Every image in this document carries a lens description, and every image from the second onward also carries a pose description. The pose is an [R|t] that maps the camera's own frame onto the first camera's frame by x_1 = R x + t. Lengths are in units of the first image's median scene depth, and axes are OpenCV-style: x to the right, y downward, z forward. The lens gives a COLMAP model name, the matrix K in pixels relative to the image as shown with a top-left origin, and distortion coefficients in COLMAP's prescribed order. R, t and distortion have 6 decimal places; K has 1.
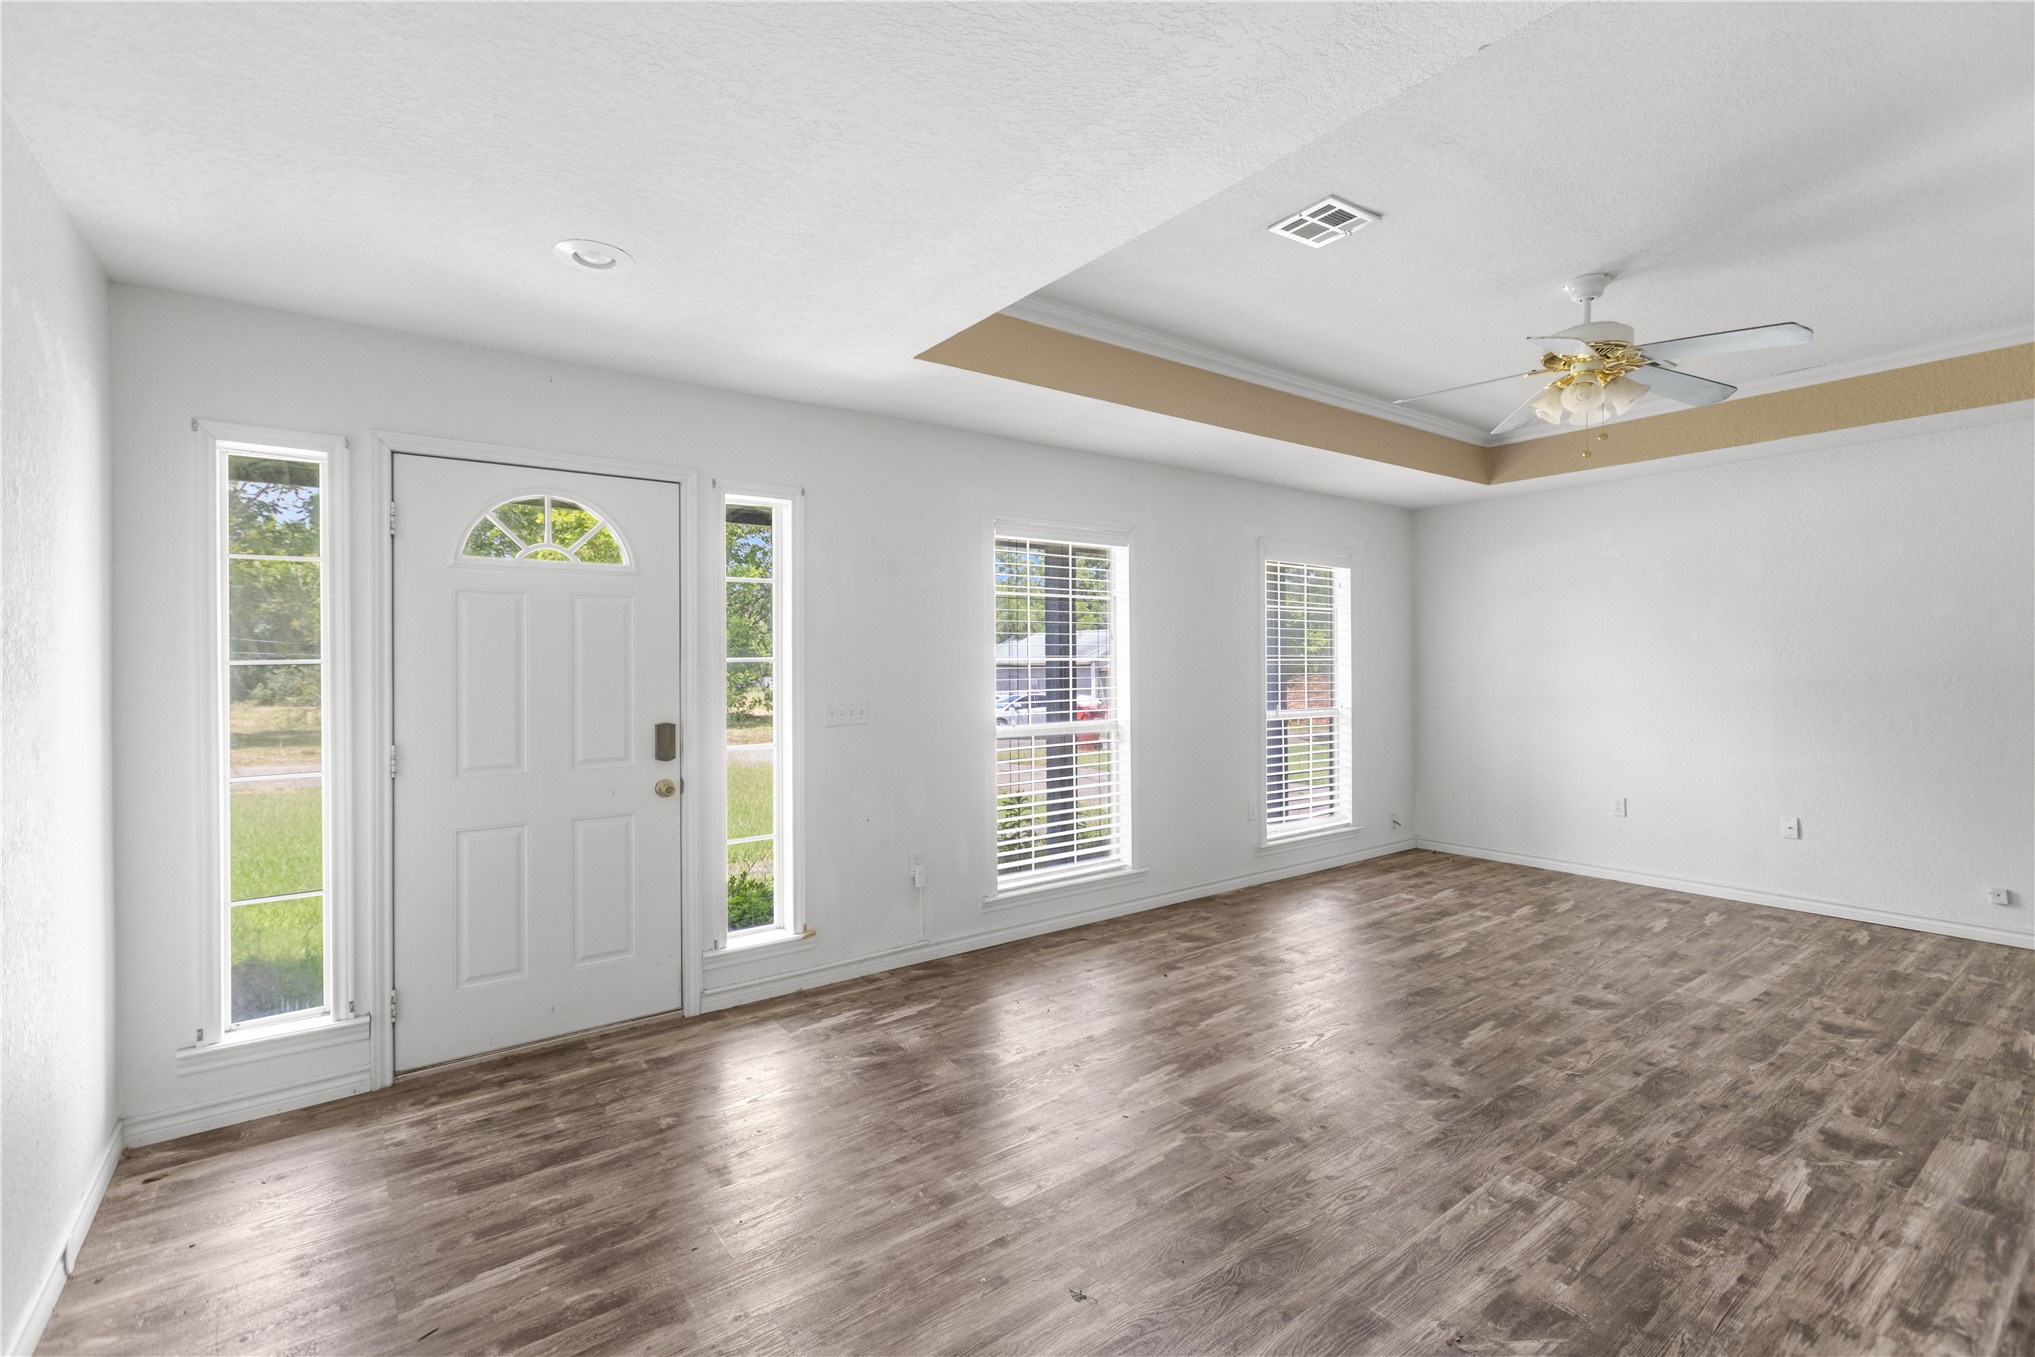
lens RADIAL K [[906.0, 0, 1019.6], [0, 906.0, 660.7], [0, 0, 1]] dist [0.000618, -0.000747]
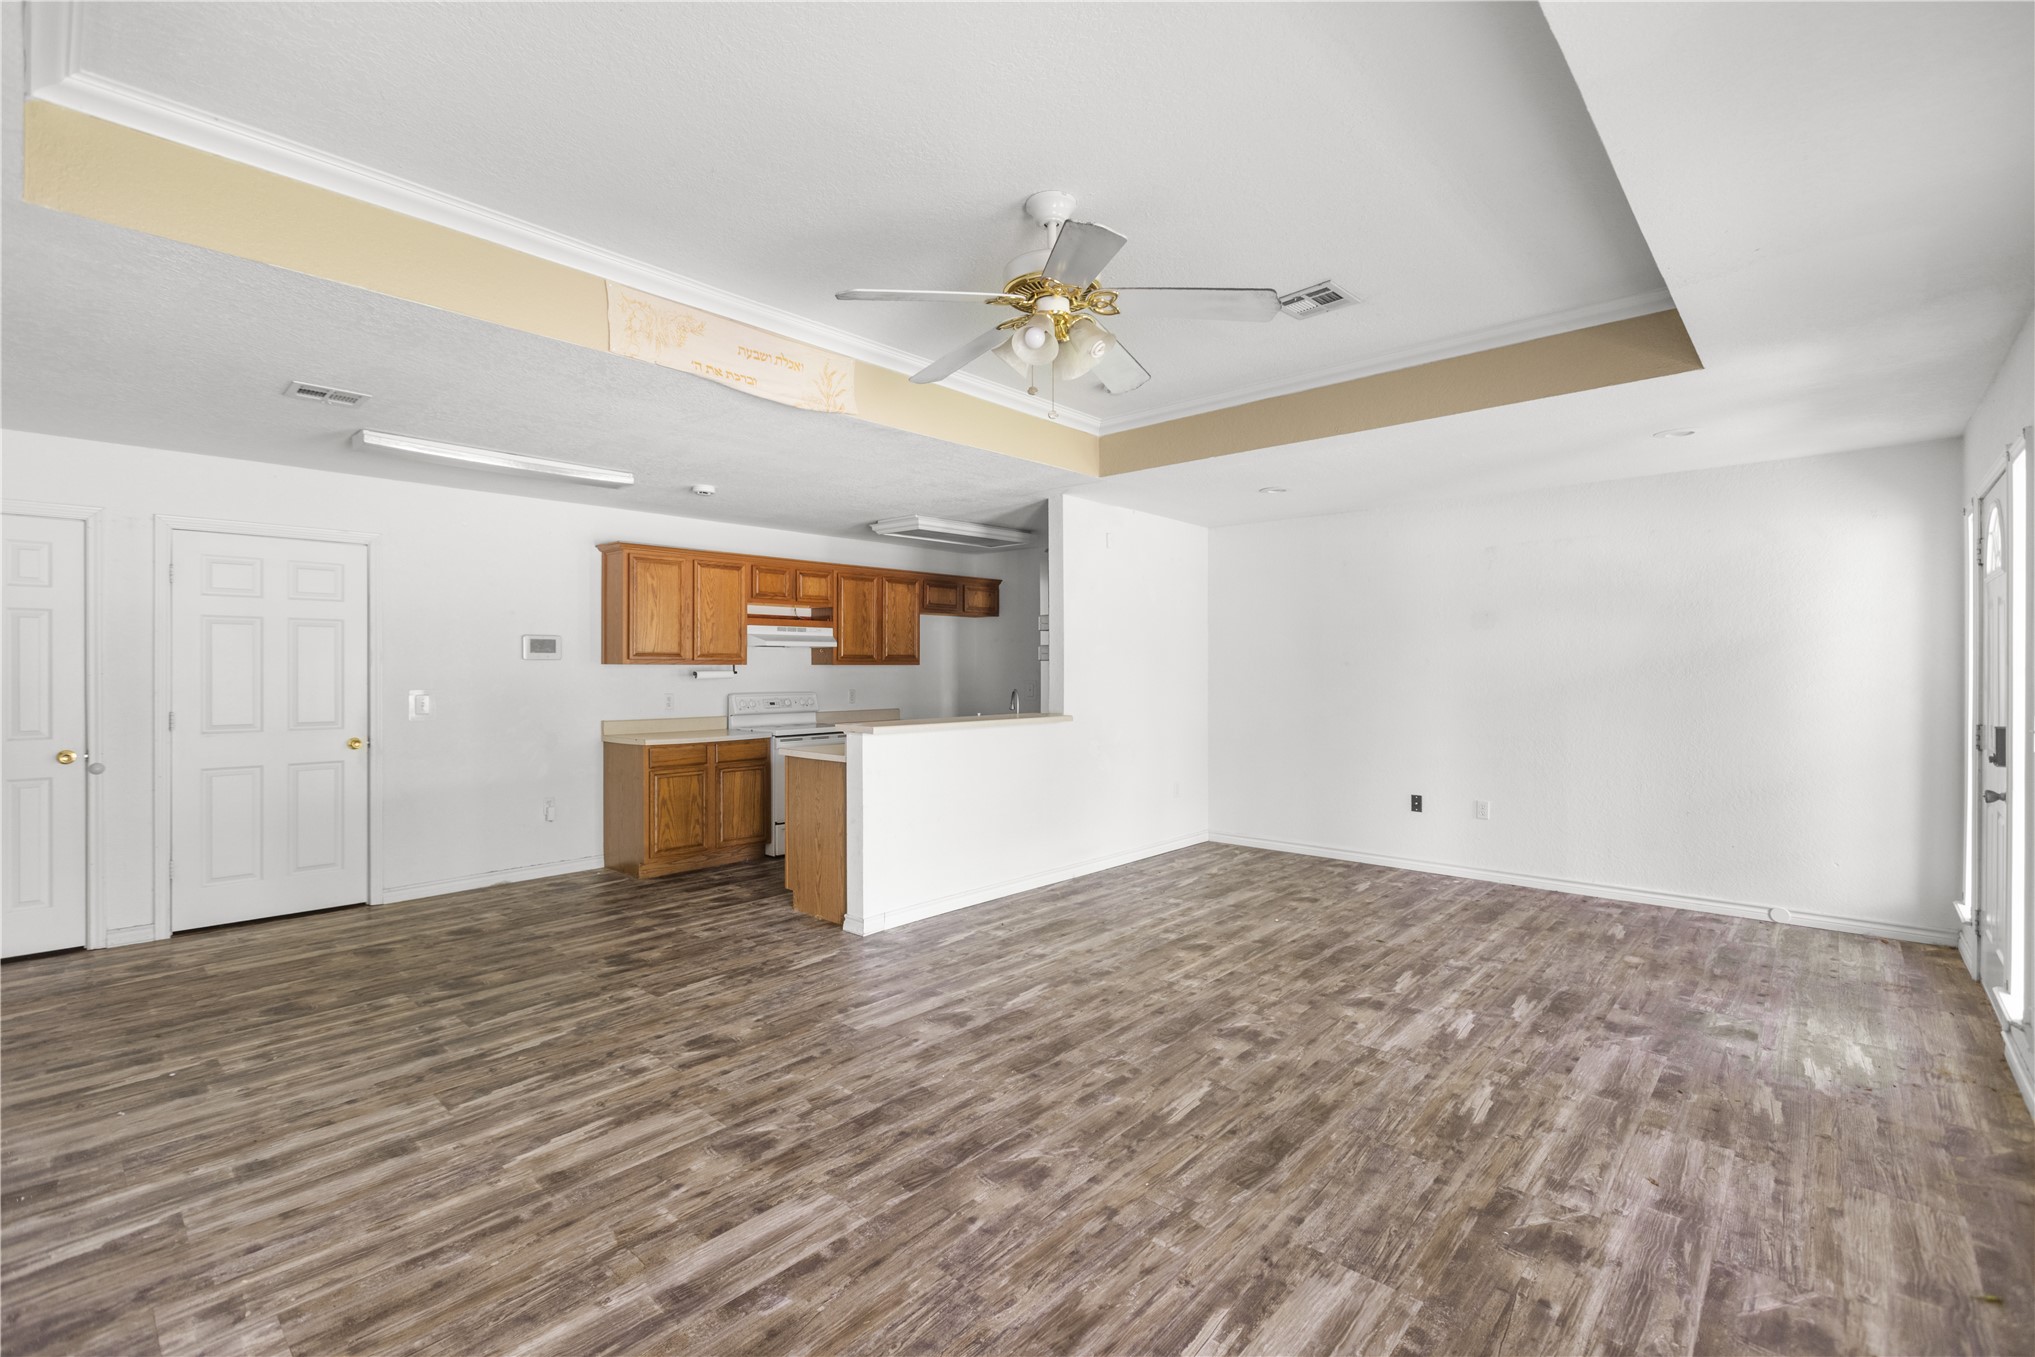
lens RADIAL K [[906.0, 0, 1017.2], [0, 906.0, 669.0], [0, 0, 1]] dist [0.000618, -0.000747]
pose [[-0.980665, 0.011075, -0.195381, 0.877892], [0.011218, 0.999937, 0.000375, -0.000943], [0.195373, -0.001825, -0.980727, 1.914843]]
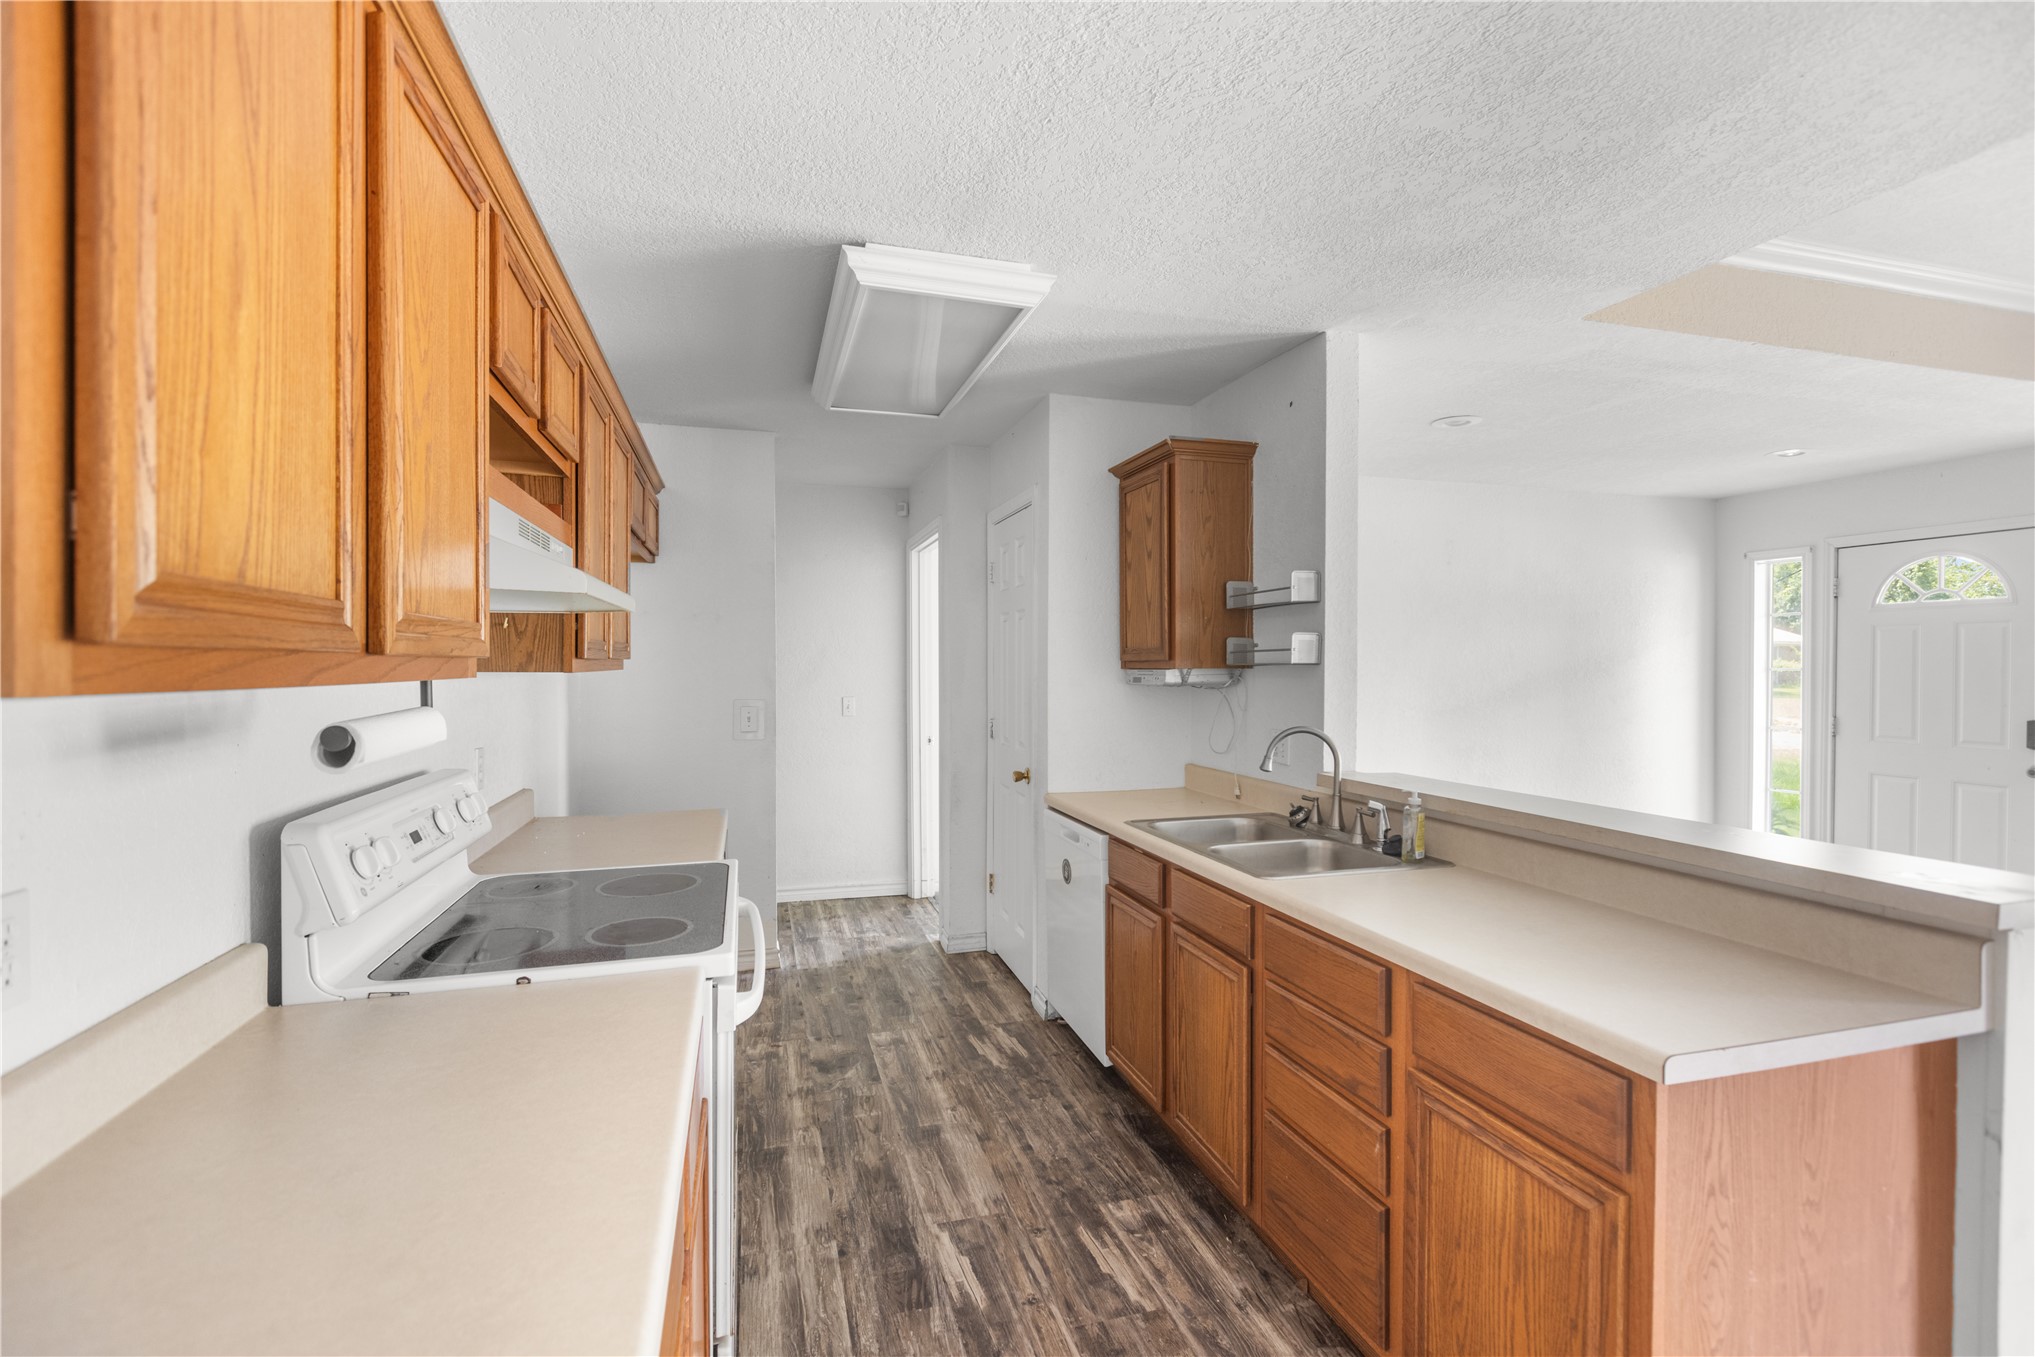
lens RADIAL K [[906.0, 0, 1010.7], [0, 906.0, 681.7], [0, 0, 1]] dist [0.000618, -0.000747]
pose [[-0.350529, 0.027990, -0.936134, 1.409807], [0.004439, 0.999592, 0.028225, -0.026555], [0.936541, 0.005739, -0.350510, 0.118487]]
